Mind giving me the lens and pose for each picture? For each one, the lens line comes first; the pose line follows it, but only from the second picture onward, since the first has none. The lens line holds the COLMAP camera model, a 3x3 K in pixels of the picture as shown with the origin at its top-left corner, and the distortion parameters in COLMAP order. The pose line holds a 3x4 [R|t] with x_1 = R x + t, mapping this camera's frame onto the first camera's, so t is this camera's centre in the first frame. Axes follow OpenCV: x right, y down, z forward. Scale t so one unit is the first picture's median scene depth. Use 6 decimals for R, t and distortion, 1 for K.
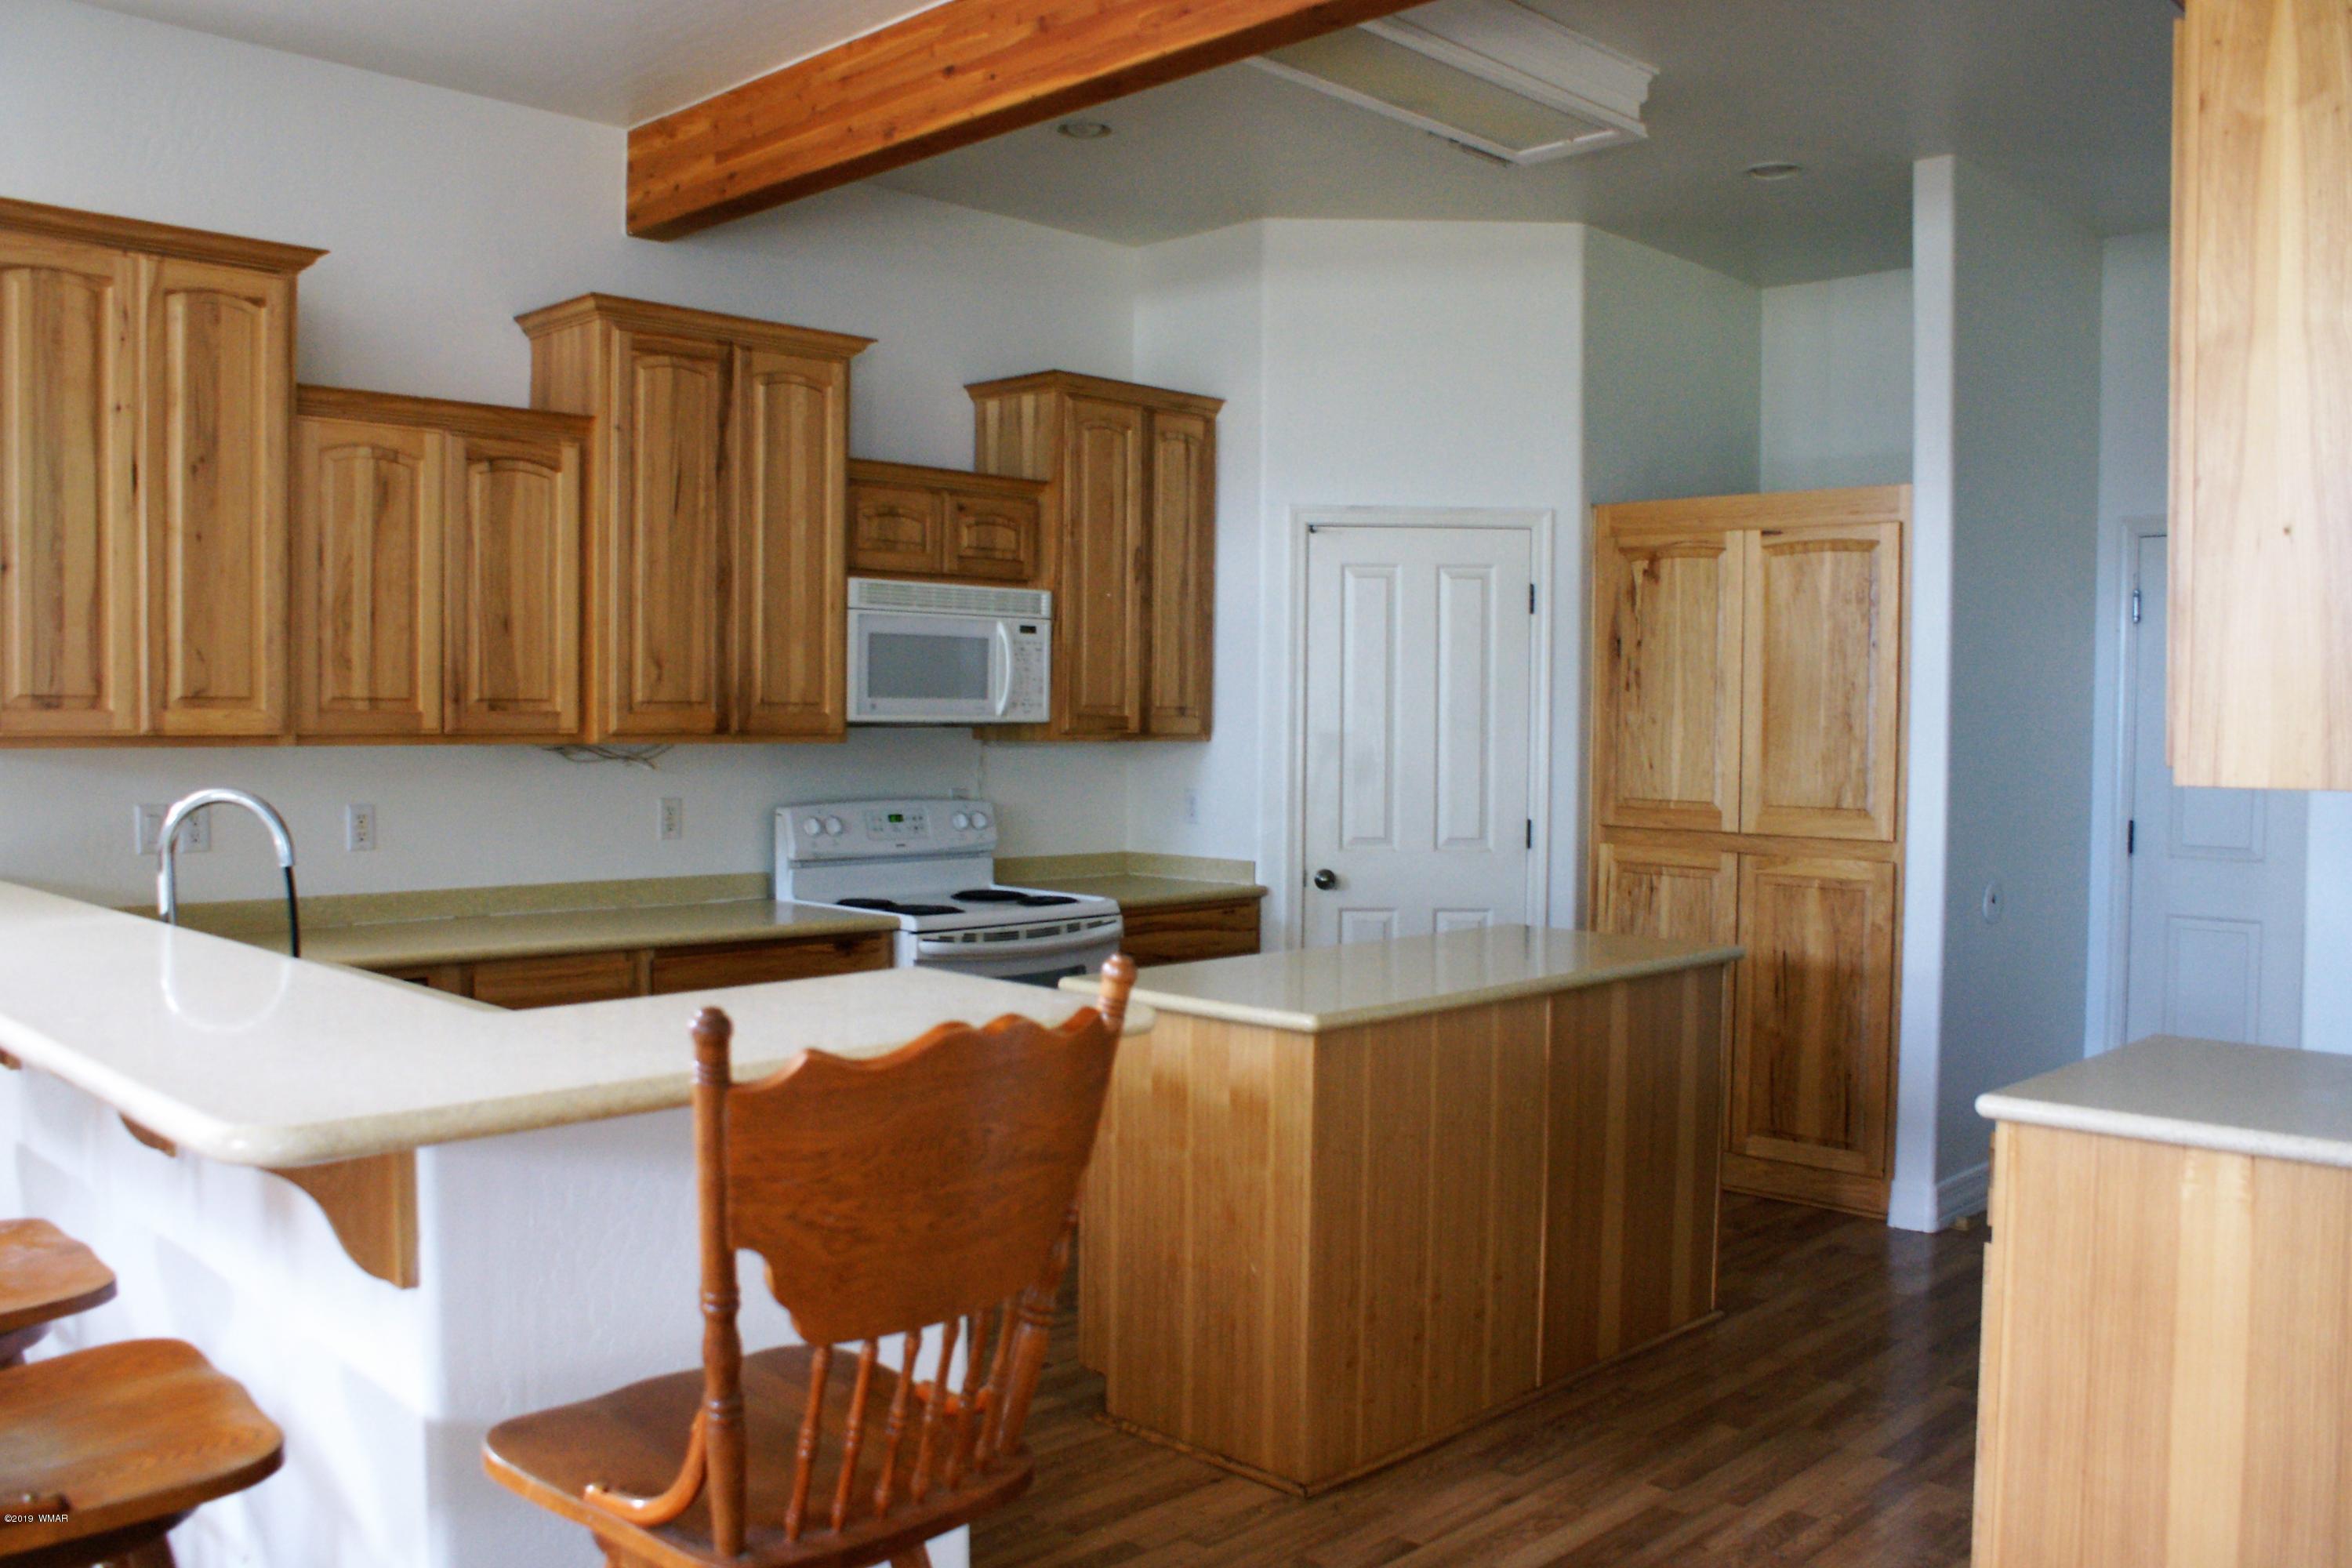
lens RADIAL K [[1970.2, 0, 1176.0], [0, 1970.2, 784.0], [0, 0, 1]] dist [-0.153827, 0.127825]
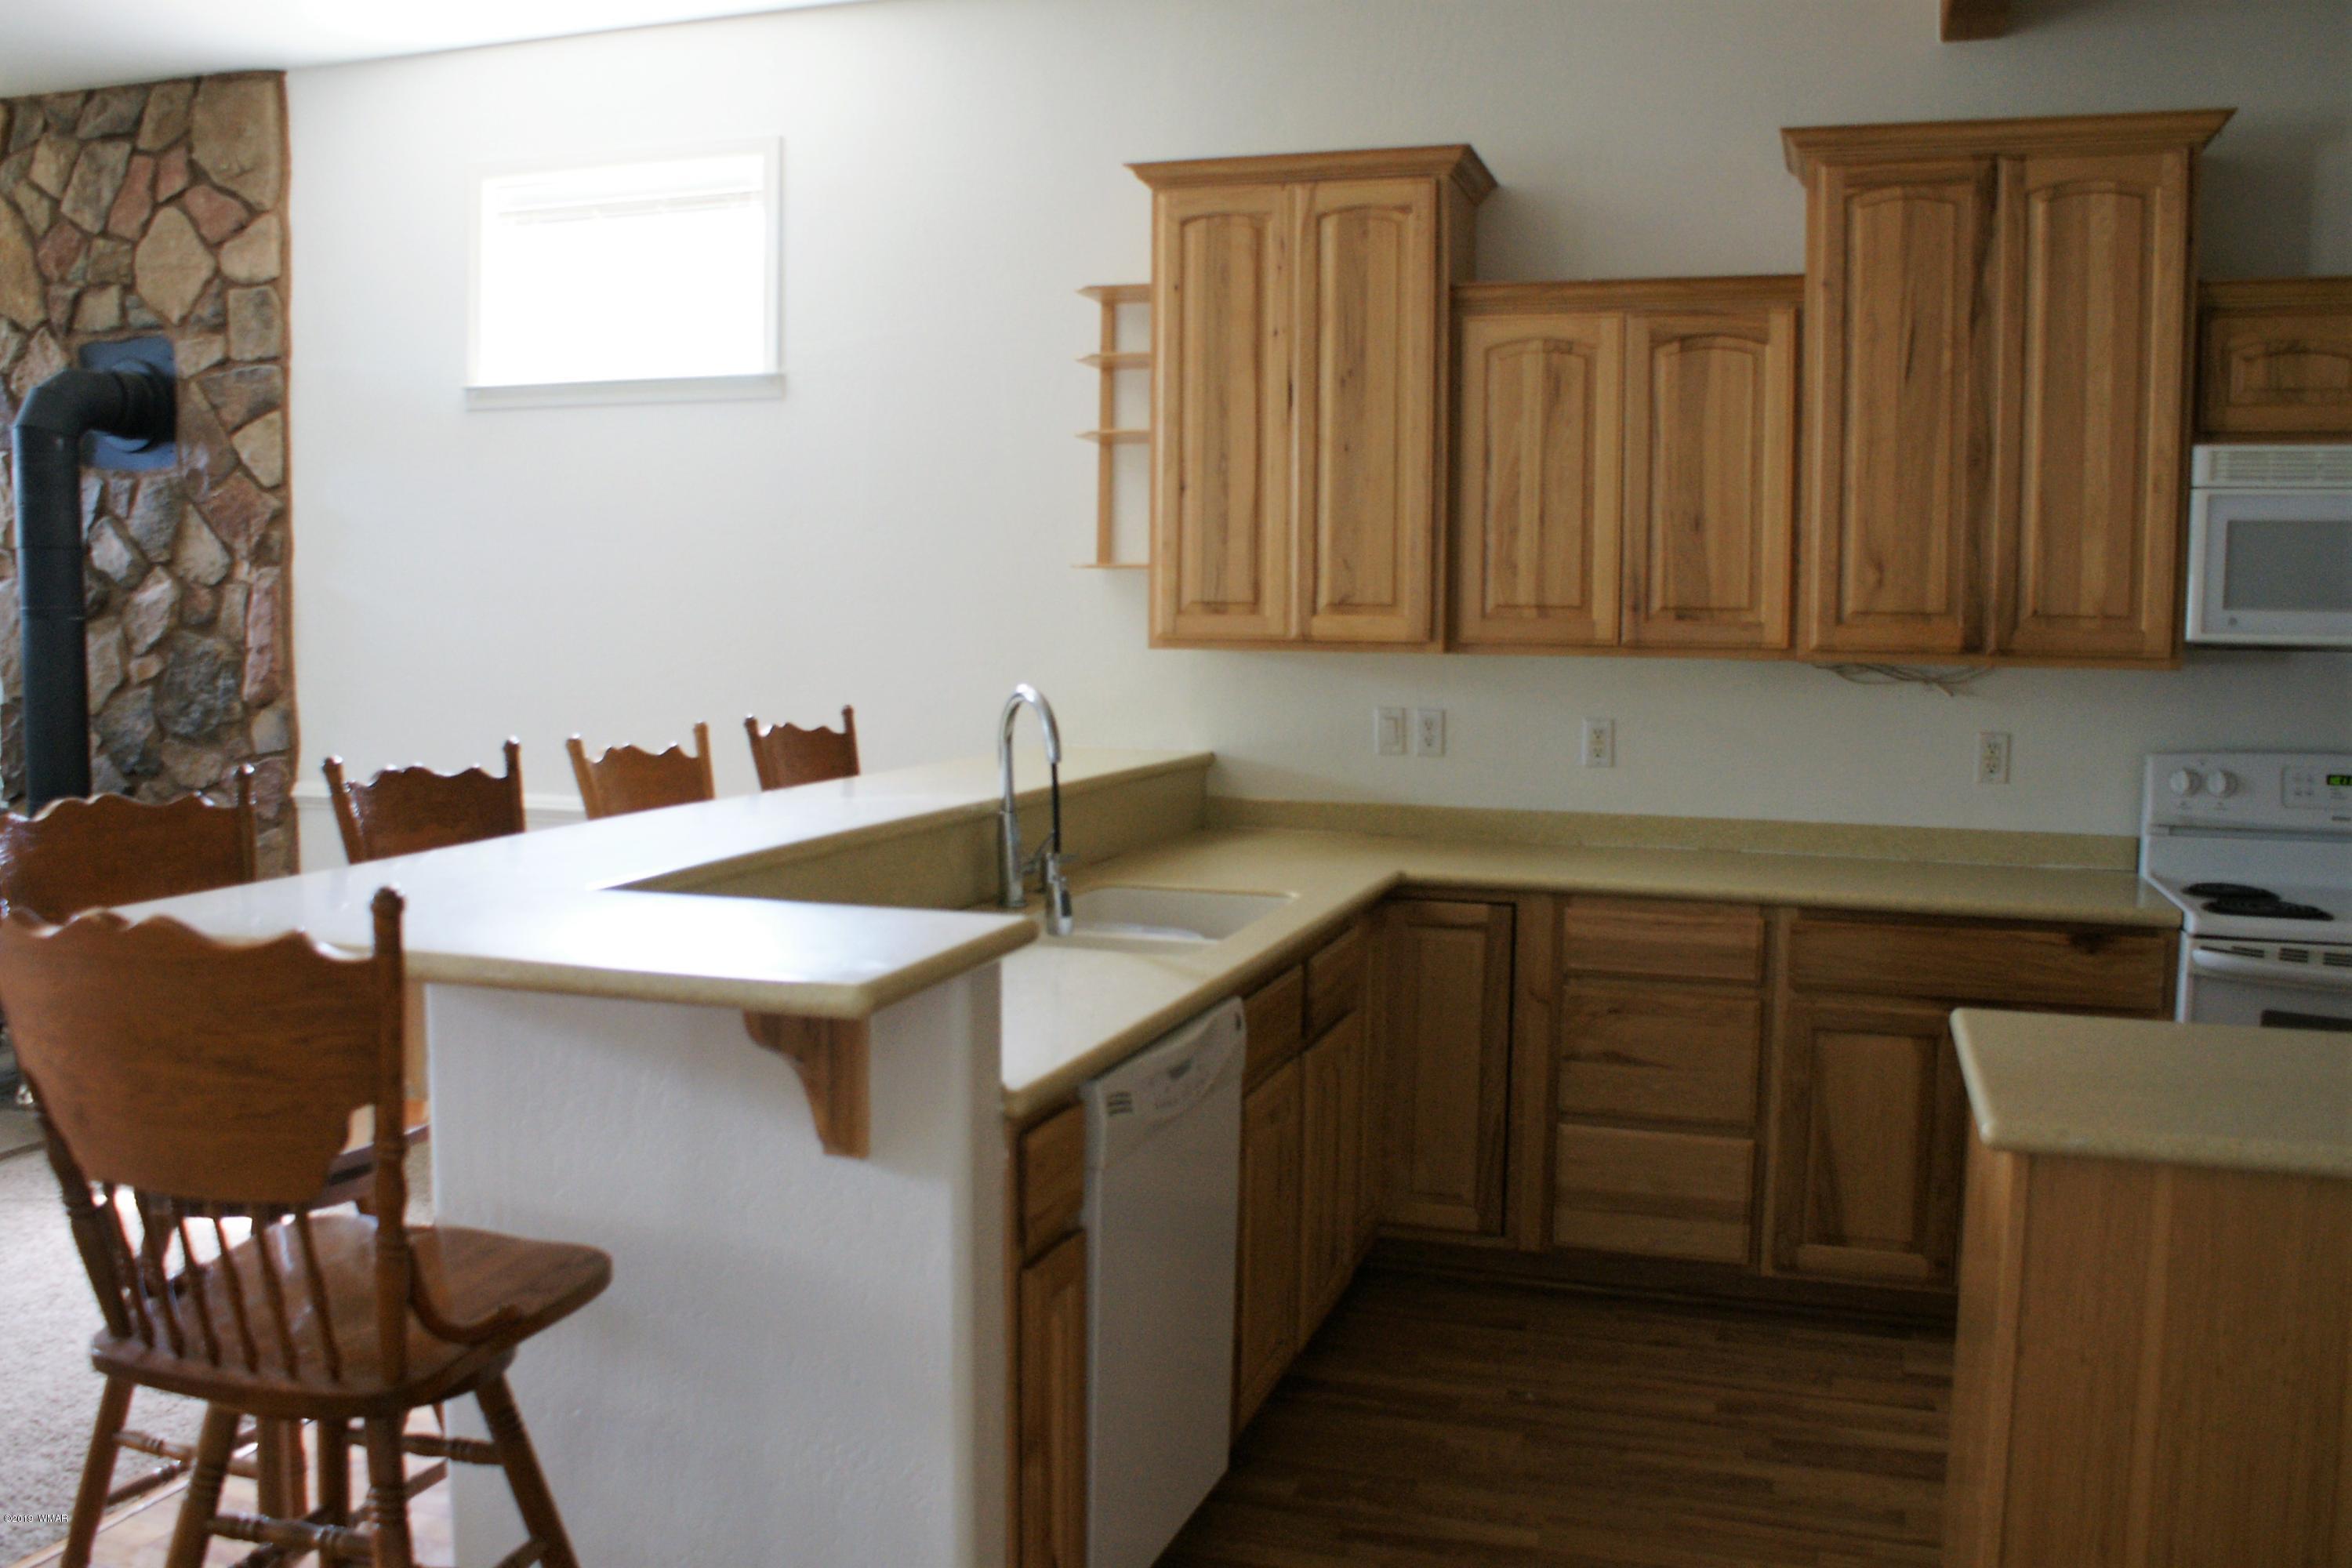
lens RADIAL K [[1970.2, 0, 1176.0], [0, 1970.2, 784.0], [0, 0, 1]] dist [-0.153827, 0.127825]
pose [[0.437980, 0.075152, -0.895838, 0.356732], [-0.038603, 0.997153, 0.064778, -0.011745], [0.898155, 0.006211, 0.439634, 0.393128]]
